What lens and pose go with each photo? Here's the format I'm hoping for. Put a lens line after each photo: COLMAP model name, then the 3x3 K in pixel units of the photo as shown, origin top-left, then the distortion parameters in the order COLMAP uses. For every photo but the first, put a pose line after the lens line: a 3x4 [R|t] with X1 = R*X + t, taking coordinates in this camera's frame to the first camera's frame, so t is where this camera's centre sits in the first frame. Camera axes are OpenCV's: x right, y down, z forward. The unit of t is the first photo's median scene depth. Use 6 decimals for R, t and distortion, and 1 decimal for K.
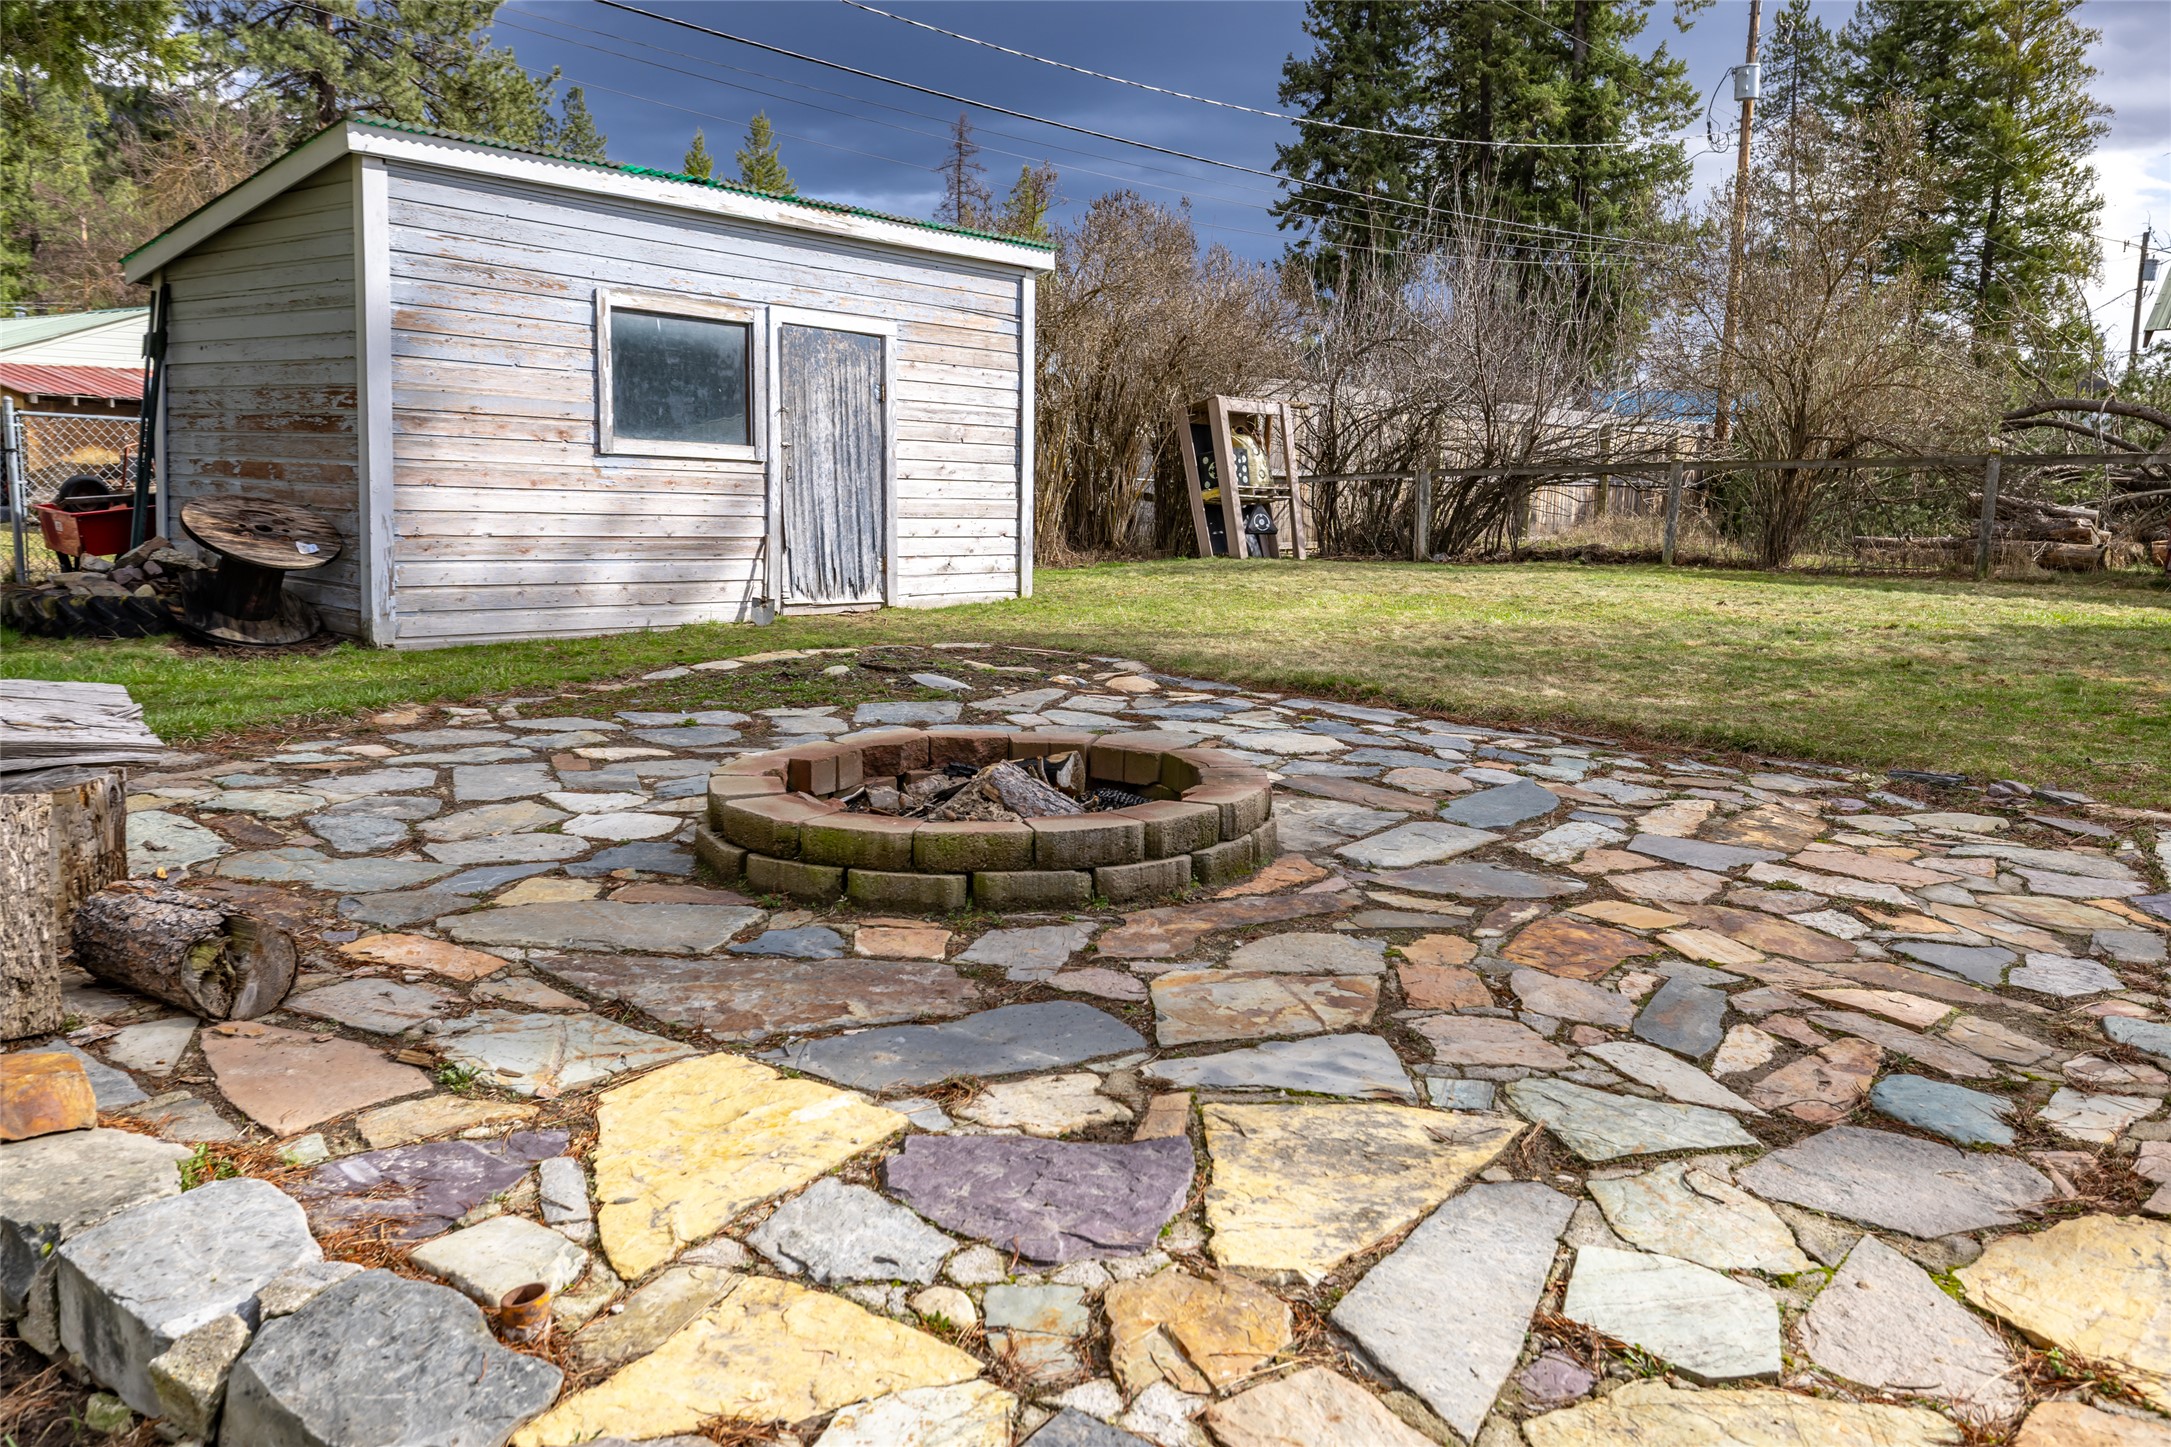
lens RADIAL K [[1665.8, 0, 1075.9], [0, 1665.8, 727.5], [0, 0, 1]] dist [-0.000650, 0.001074]
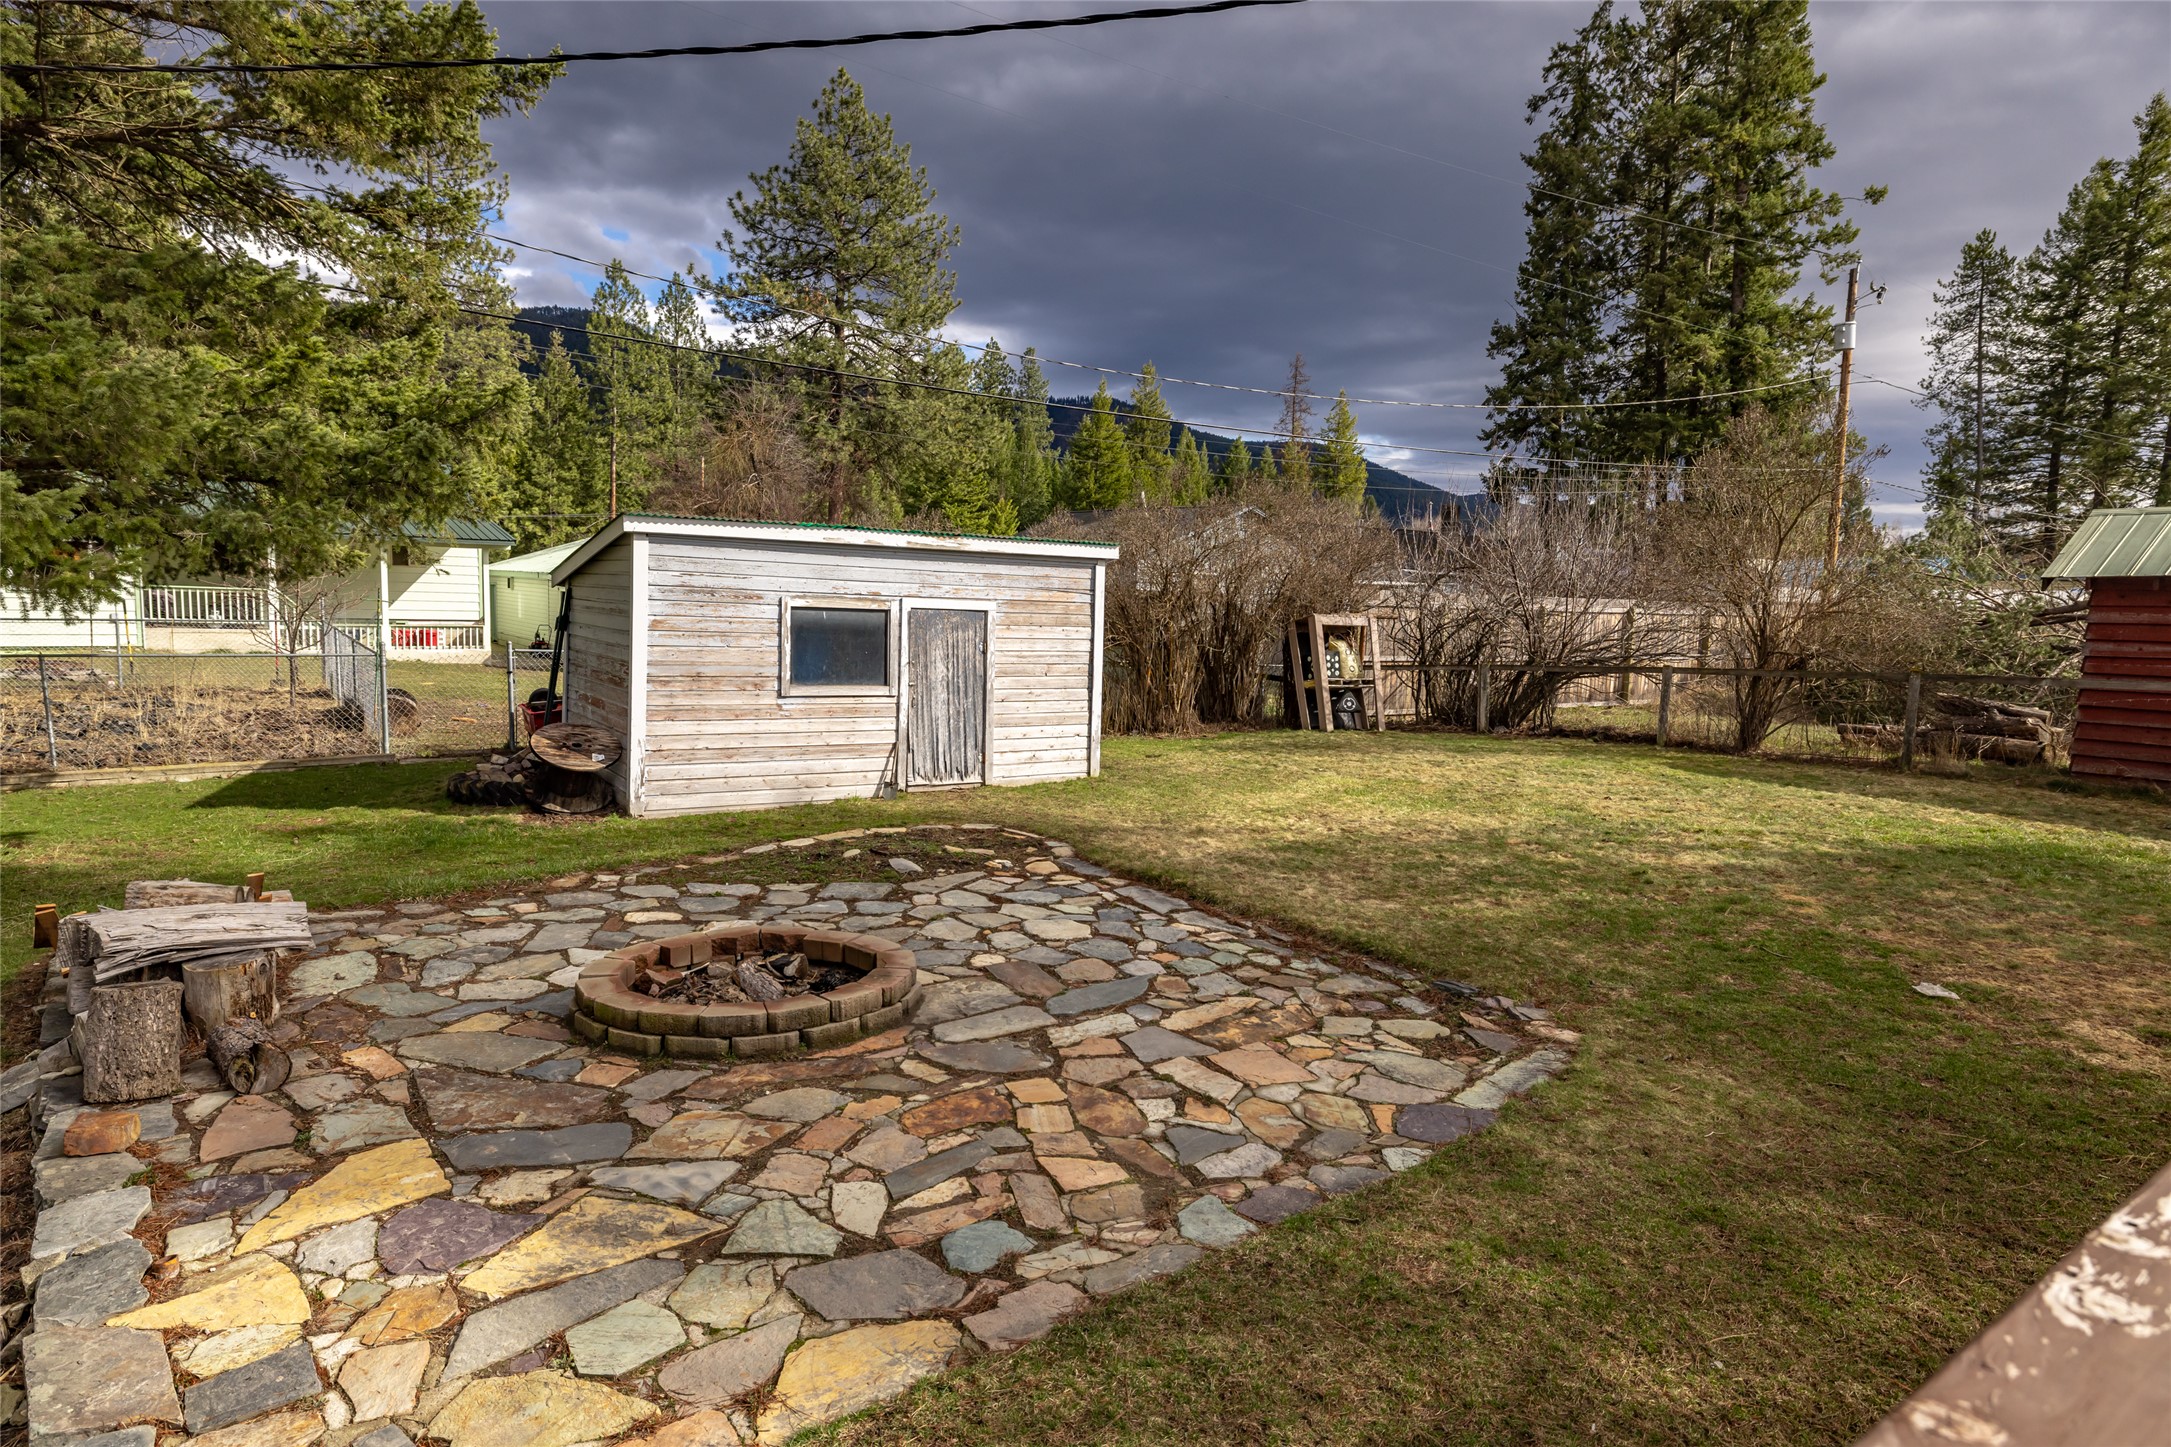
lens RADIAL K [[1238.8, 0, 1075.6], [0, 1238.8, 730.2], [0, 0, 1]] dist [0.005532, -0.003387]
pose [[0.966315, 0.027754, -0.255861, 0.261962], [-0.040901, 0.998094, -0.046205, -0.074882], [0.254091, 0.055113, 0.965609, -0.083595]]
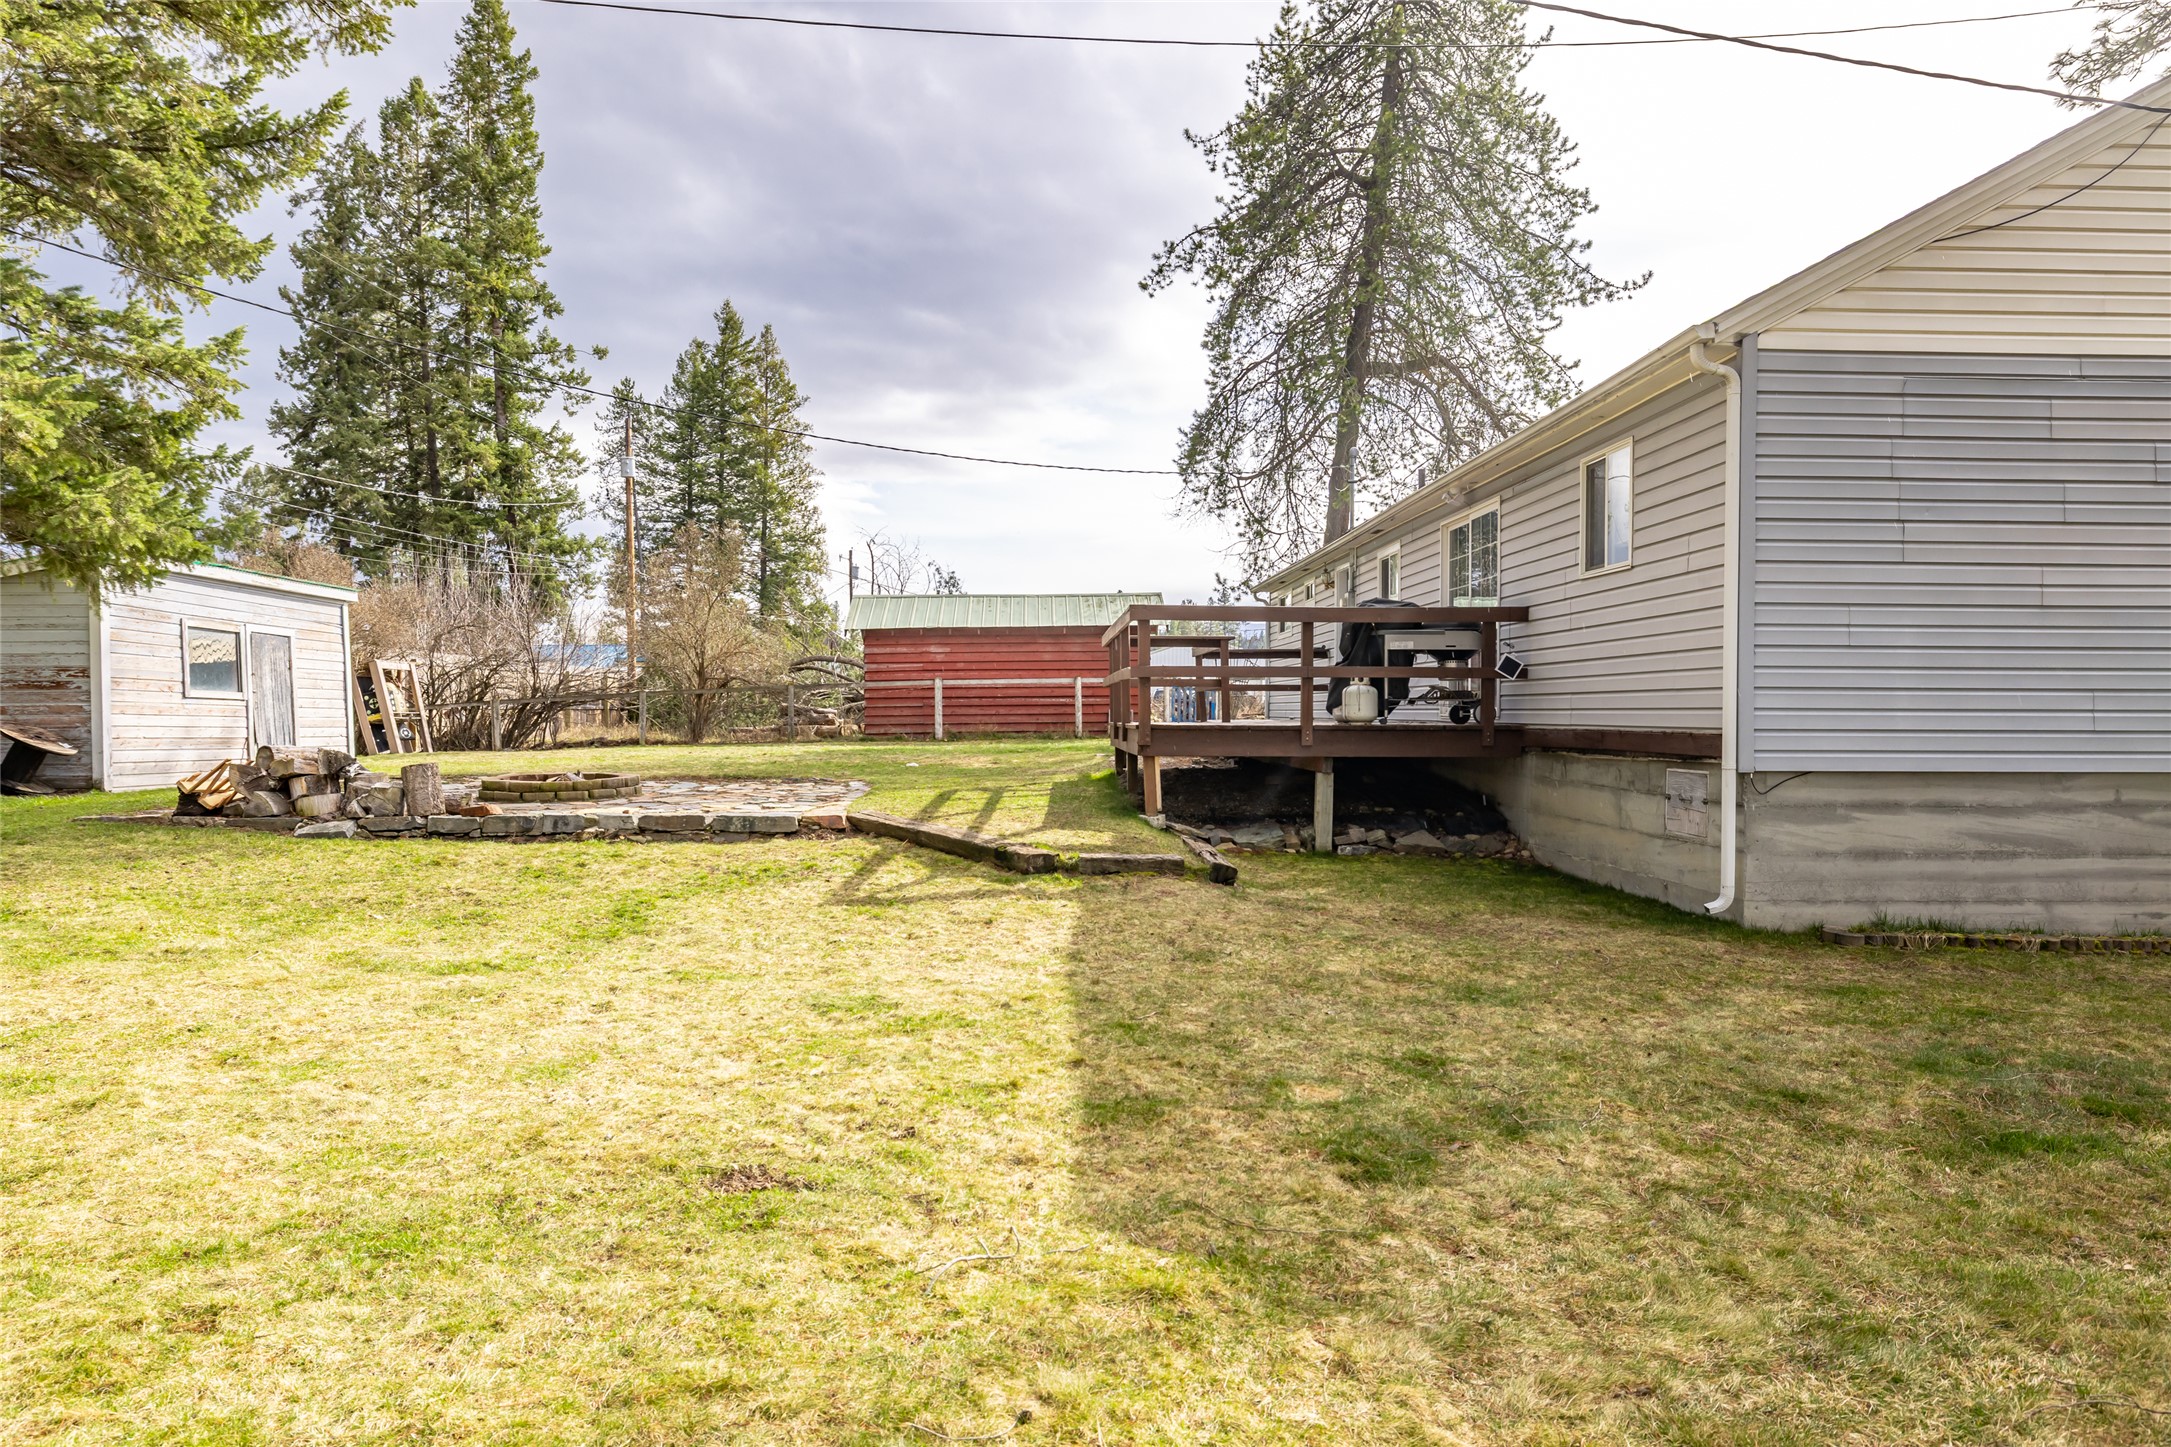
lens RADIAL K [[1385.3, 0, 1102.8], [0, 1385.3, 725.8], [0, 0, 1]] dist [-0.004264, 0.002219]
pose [[0.745668, -0.039394, 0.665152, -0.495383], [0.129760, 0.987724, -0.086968, 0.140647], [-0.653561, 0.151159, 0.741626, -0.847994]]
